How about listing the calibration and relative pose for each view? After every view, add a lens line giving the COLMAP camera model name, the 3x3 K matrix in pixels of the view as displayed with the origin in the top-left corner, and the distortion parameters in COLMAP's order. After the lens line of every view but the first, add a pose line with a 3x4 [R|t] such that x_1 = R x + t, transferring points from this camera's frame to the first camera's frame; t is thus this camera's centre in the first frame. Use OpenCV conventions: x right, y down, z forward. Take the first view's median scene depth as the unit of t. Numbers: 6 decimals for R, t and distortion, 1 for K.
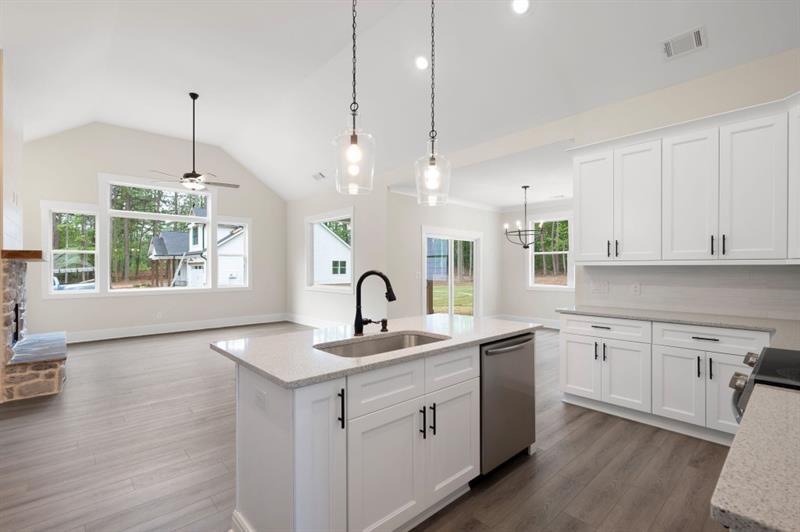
lens RADIAL K [[368.0, 0, 404.8], [0, 368.0, 266.8], [0, 0, 1]] dist [-0.000751, -0.000173]
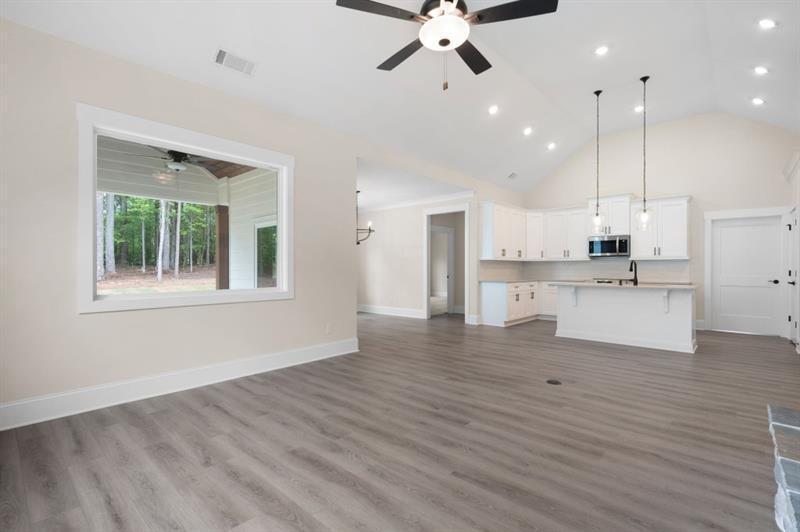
lens RADIAL K [[368.0, 0, 404.8], [0, 368.0, 266.8], [0, 0, 1]] dist [-0.000751, -0.000173]
pose [[-0.086254, 0.004556, 0.996263, -1.316432], [-0.004338, 0.999978, -0.004949, 0.041962], [-0.996264, -0.004748, -0.086232, 1.473713]]
